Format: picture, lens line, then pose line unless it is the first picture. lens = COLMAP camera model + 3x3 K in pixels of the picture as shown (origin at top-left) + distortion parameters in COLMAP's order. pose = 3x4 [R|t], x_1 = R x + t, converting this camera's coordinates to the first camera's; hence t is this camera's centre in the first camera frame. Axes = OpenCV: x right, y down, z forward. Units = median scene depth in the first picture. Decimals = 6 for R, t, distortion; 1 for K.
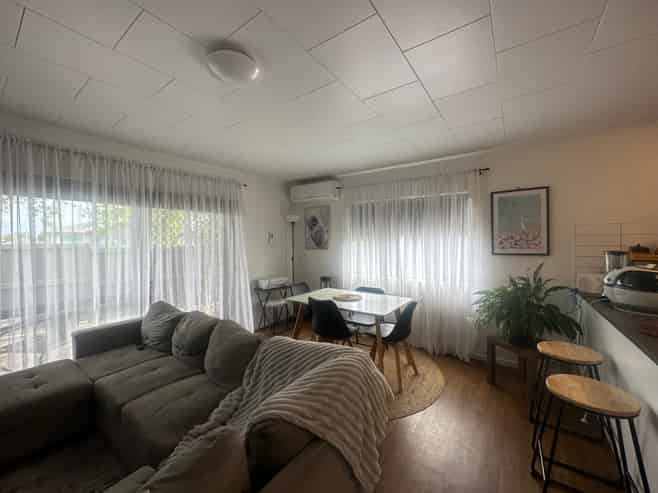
lens RADIAL K [[262.5, 0, 328.8], [0, 262.5, 244.8], [0, 0, 1]] dist [-0.004988, 0.001233]
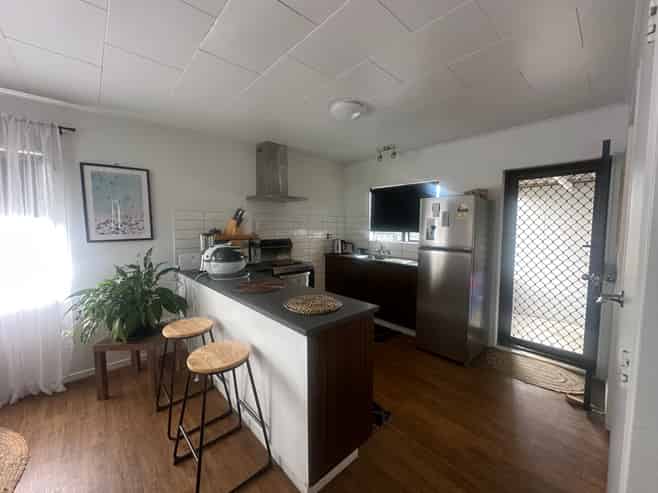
lens RADIAL K [[262.5, 0, 330.9], [0, 262.5, 243.7], [0, 0, 1]] dist [-0.004988, 0.001233]
pose [[0.202924, -0.066522, 0.976932, -0.003112], [0.016367, 0.997781, 0.064542, 0.002682], [-0.979058, 0.002893, 0.203563, 0.146971]]
